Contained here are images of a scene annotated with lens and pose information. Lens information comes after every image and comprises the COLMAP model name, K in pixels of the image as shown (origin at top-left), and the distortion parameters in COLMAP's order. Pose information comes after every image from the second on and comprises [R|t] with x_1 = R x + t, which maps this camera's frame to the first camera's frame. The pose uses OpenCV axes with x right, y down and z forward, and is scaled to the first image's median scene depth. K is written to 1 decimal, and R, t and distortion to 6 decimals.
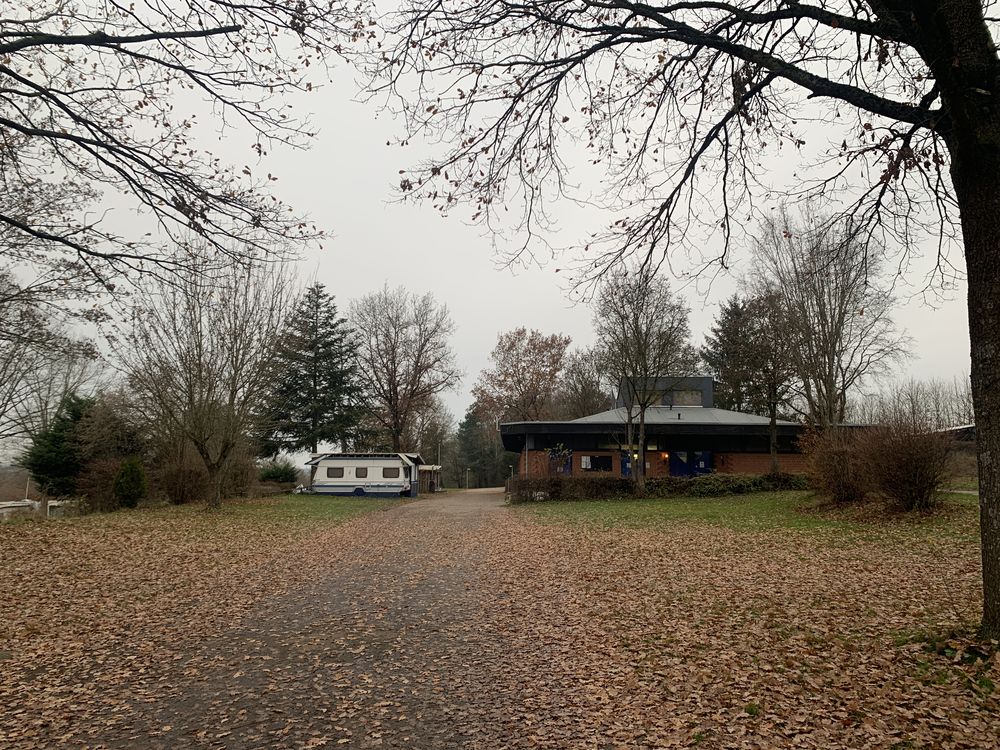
lens RADIAL K [[763.8, 0, 496.3], [0, 763.8, 373.6], [0, 0, 1]] dist [0.027084, -0.016283]
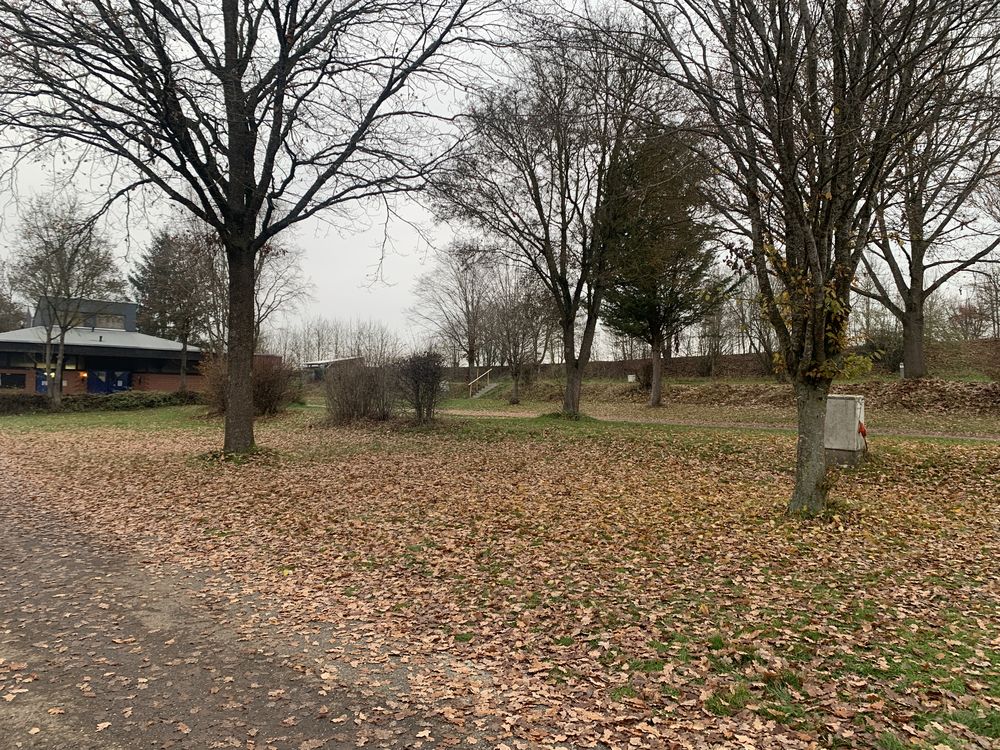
lens RADIAL K [[763.8, 0, 497.2], [0, 763.8, 369.8], [0, 0, 1]] dist [0.027084, -0.016283]
pose [[0.759704, 0.031829, 0.649490, -0.044017], [-0.093949, 0.993695, 0.061195, -0.022426], [-0.643447, -0.107509, 0.757904, -0.211915]]
